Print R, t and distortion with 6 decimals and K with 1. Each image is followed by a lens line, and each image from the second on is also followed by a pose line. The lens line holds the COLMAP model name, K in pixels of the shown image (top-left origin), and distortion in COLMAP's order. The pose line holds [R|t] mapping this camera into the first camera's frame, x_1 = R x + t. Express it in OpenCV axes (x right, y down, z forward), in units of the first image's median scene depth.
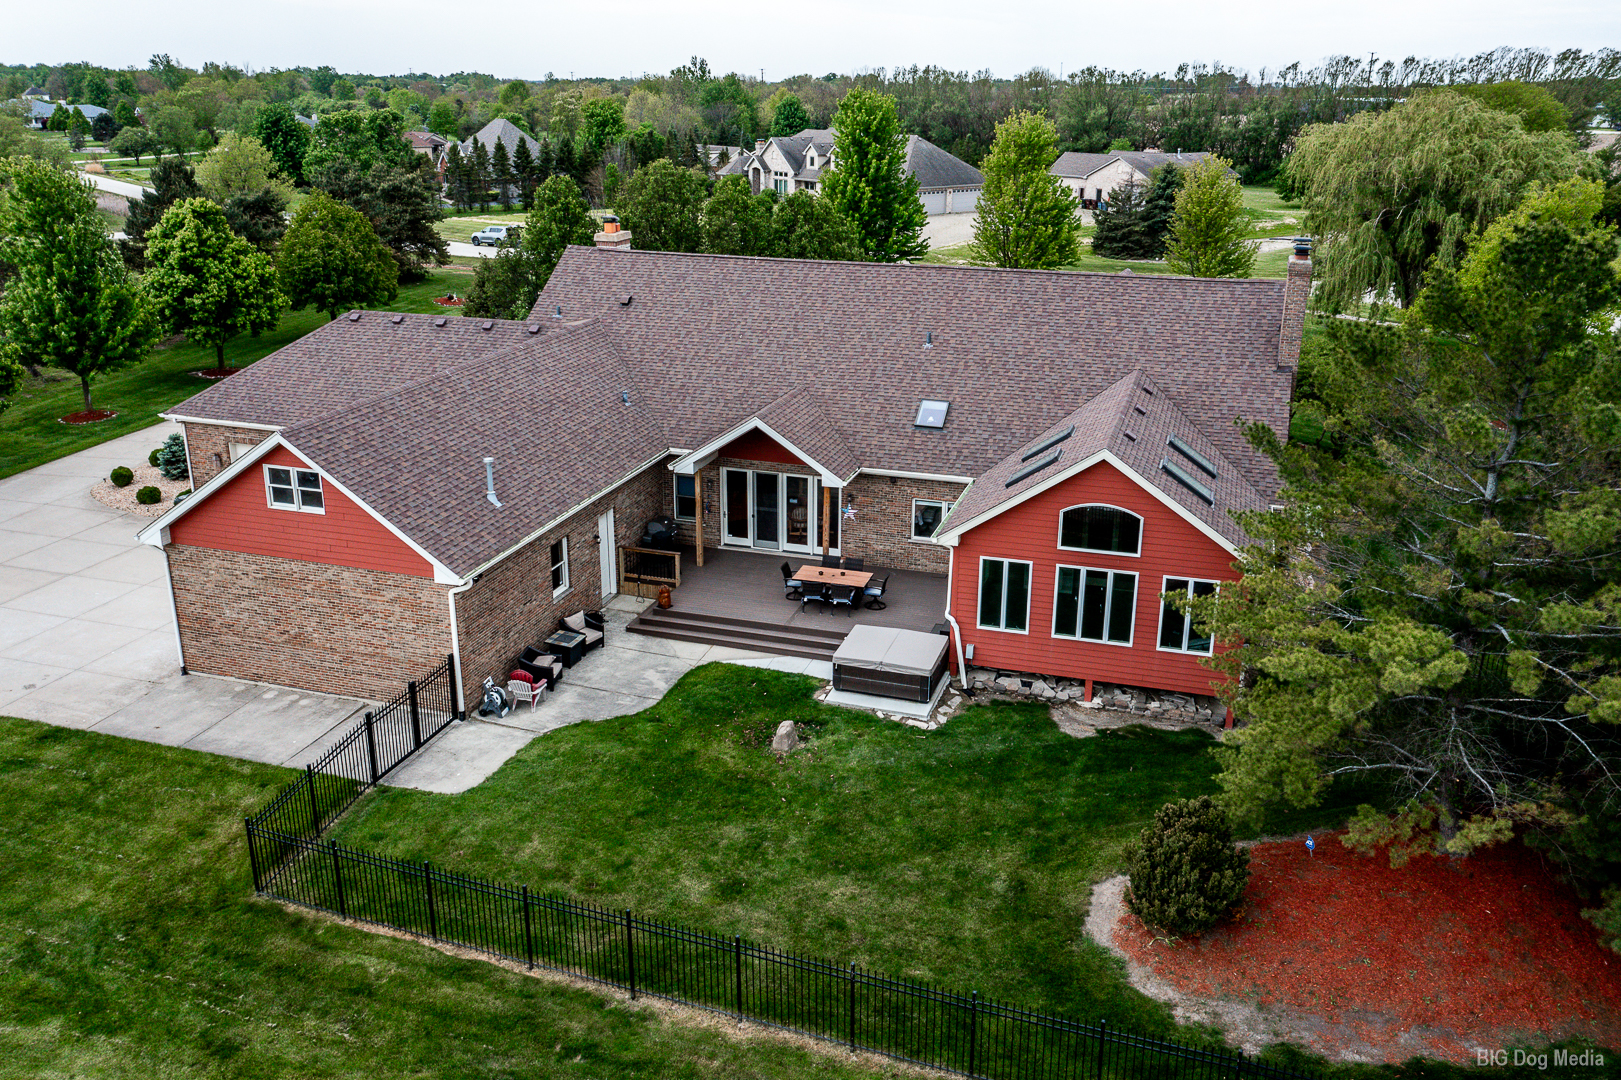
lens RADIAL K [[1309.1, 0, 811.0], [0, 1309.1, 551.4], [0, 0, 1]] dist [-0.006241, 0.007061]
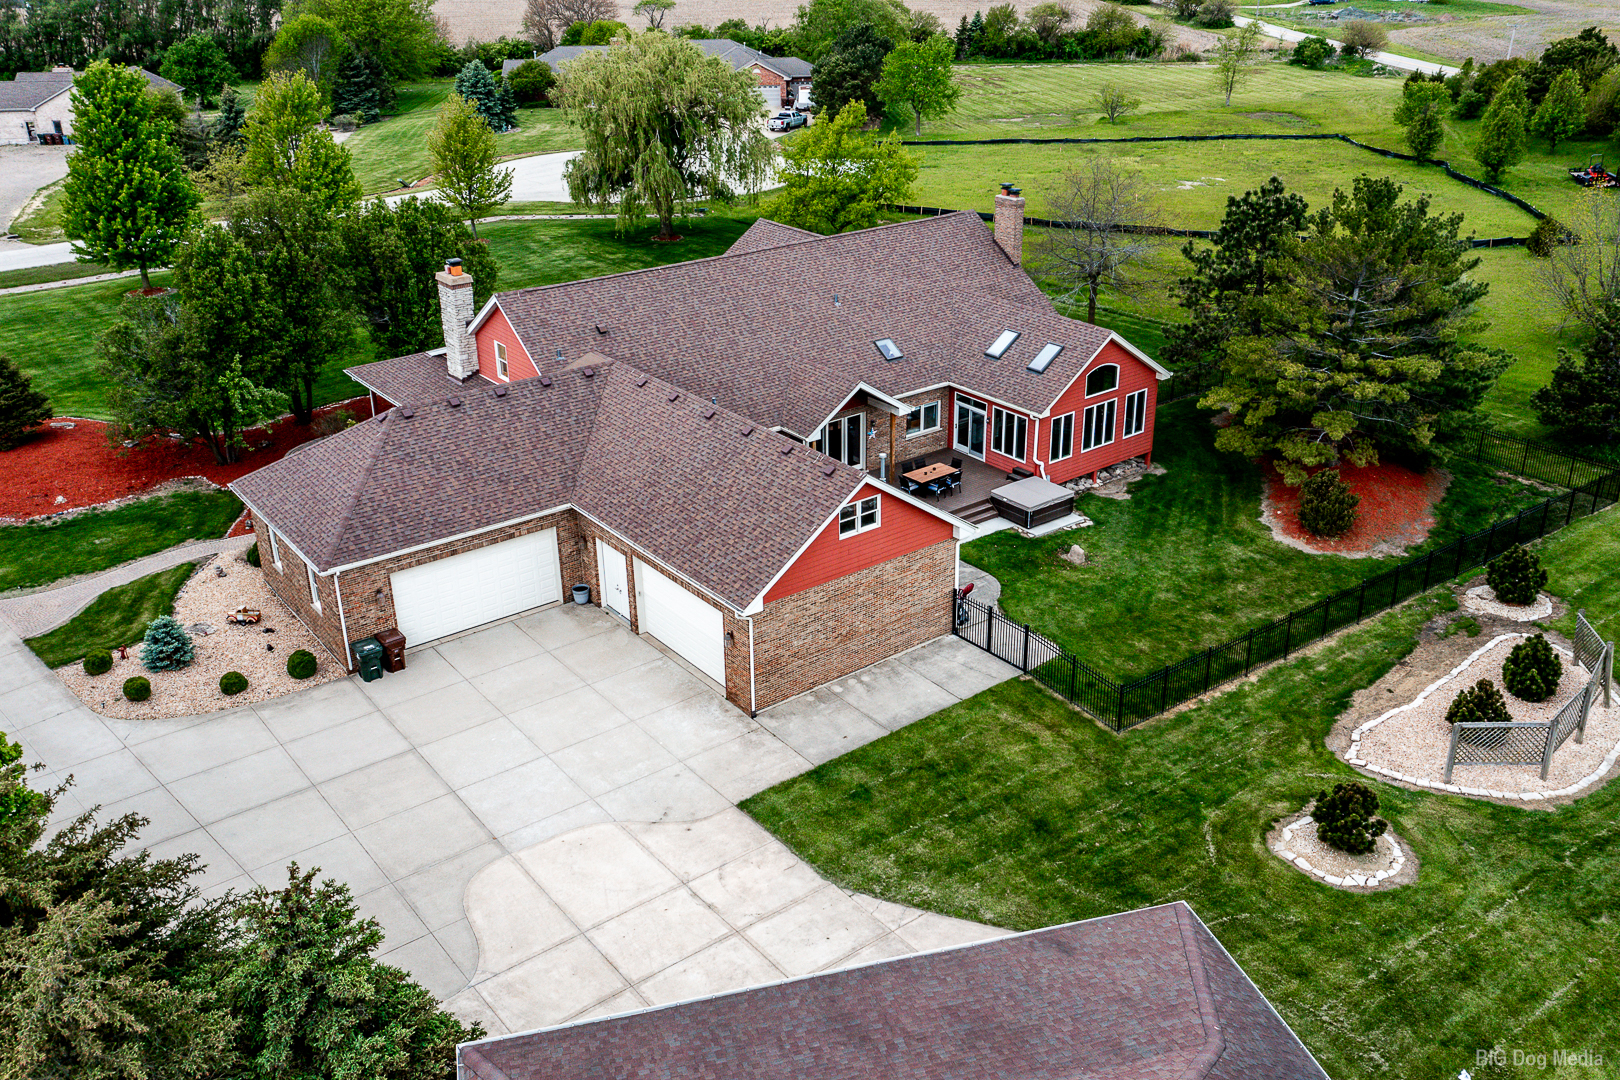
lens RADIAL K [[1375.8, 0, 817.7], [0, 1375.8, 538.1], [0, 0, 1]] dist [0.001496, -0.005273]
pose [[0.566545, -0.354683, 0.743792, -1.338412], [0.293607, 0.930273, 0.219969, -0.314967], [-0.769949, 0.093760, 0.631180, 0.176283]]
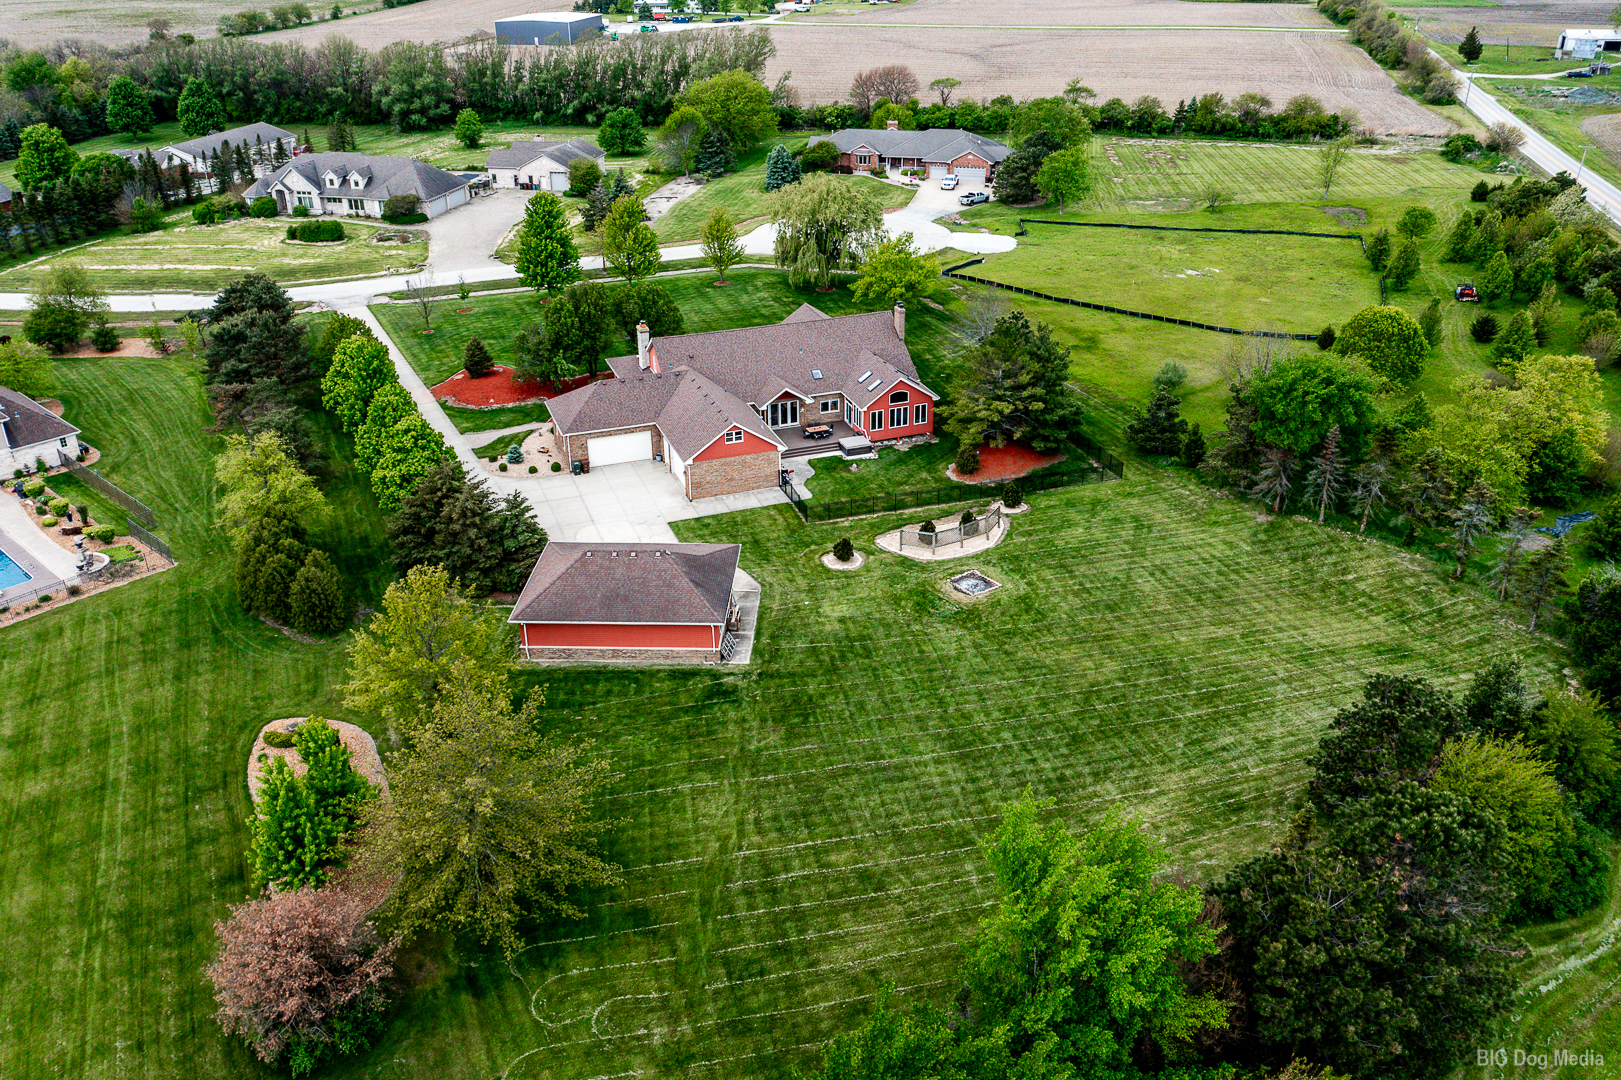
lens RADIAL K [[1309.1, 0, 811.0], [0, 1309.1, 534.3], [0, 0, 1]] dist [-0.006241, 0.007061]
pose [[0.791883, -0.283745, 0.540750, -2.134941], [0.222870, 0.958704, 0.176681, -0.360597], [-0.568552, -0.019394, 0.822419, -1.991675]]
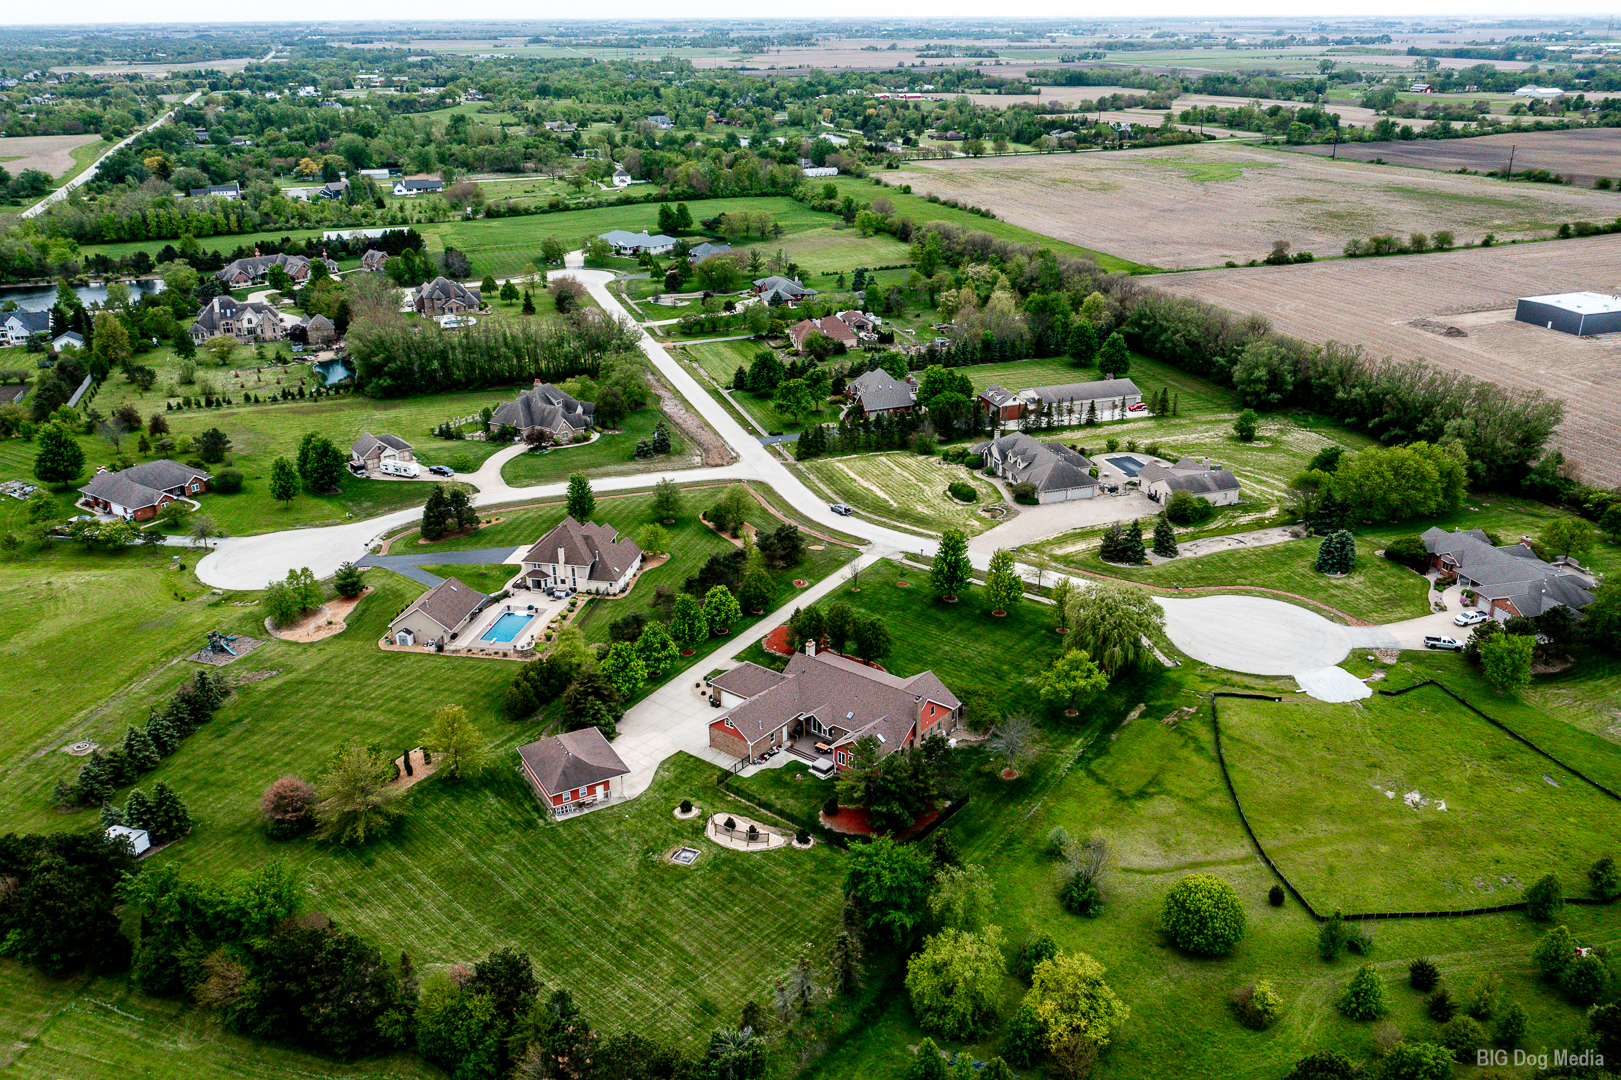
lens RADIAL K [[1309.1, 0, 811.0], [0, 1309.1, 532.6], [0, 0, 1]] dist [-0.006241, 0.007061]
pose [[0.936012, 0.116540, -0.332113, 1.830459], [-0.104289, 0.993050, 0.054541, -1.260497], [0.336161, -0.016415, 0.941661, -4.474408]]
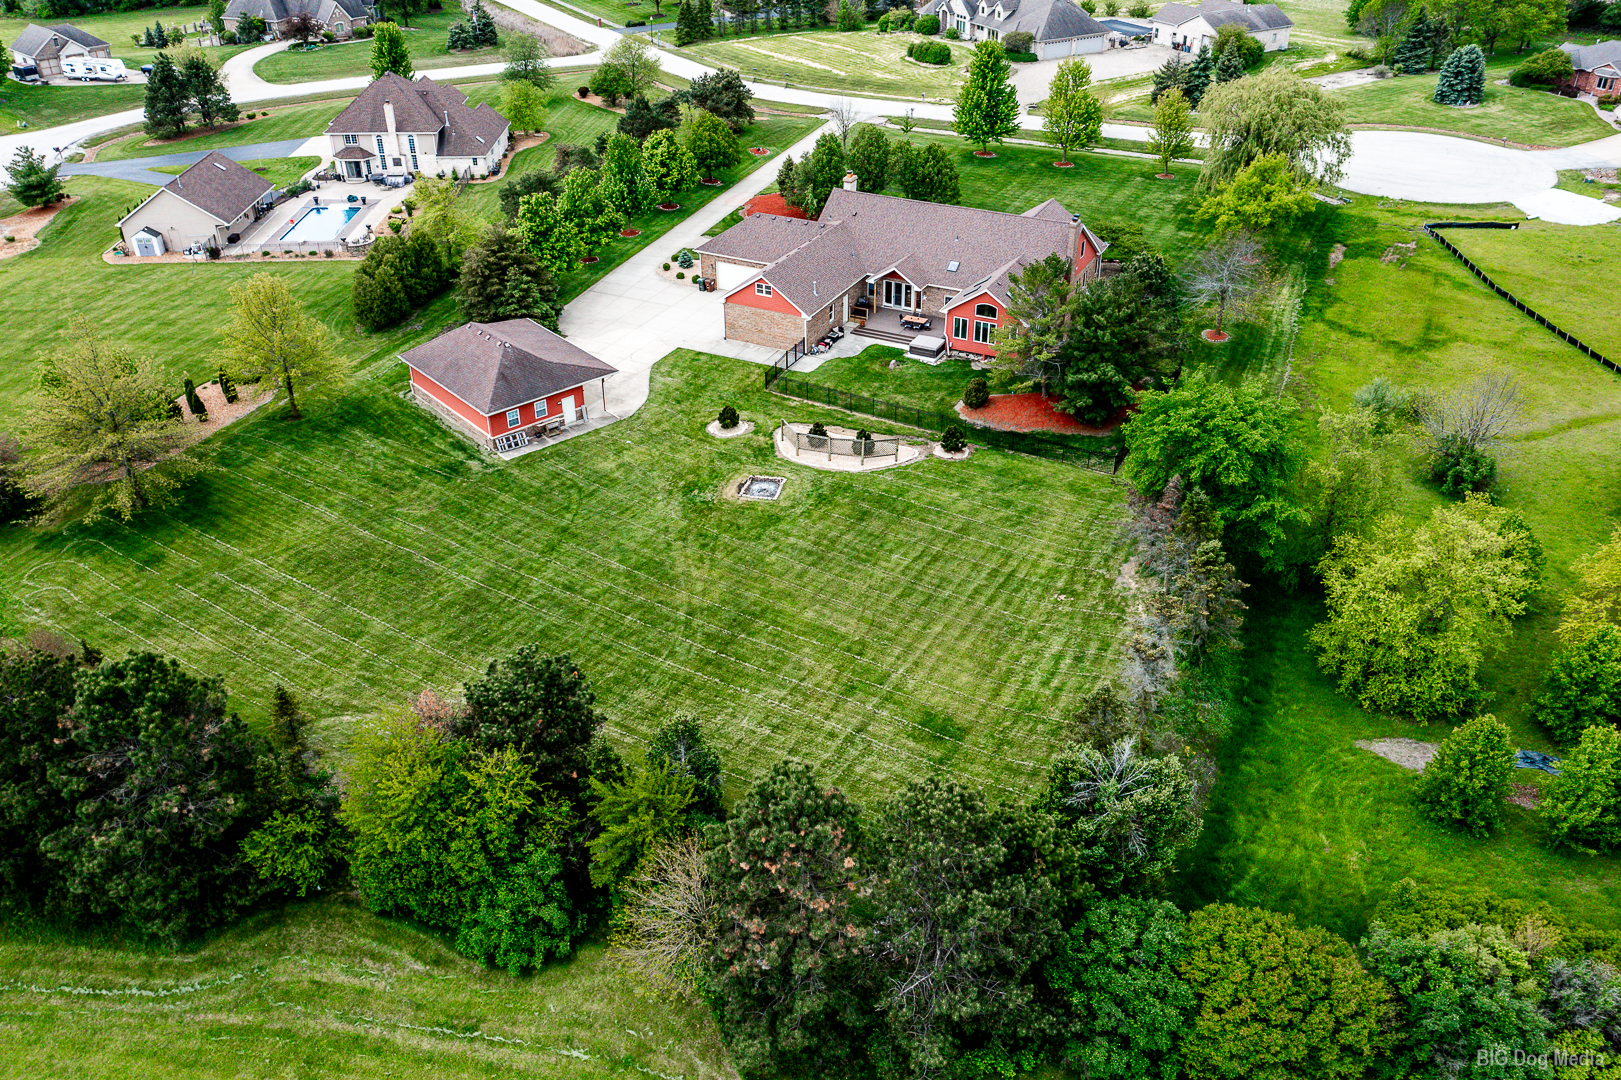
lens RADIAL K [[1309.1, 0, 809.1], [0, 1309.1, 533.2], [0, 0, 1]] dist [-0.006241, 0.007061]
pose [[0.986817, 0.071960, -0.144965, 0.295092], [-0.040645, 0.977199, 0.208398, -0.141963], [0.156656, -0.199758, 0.967241, -2.520056]]
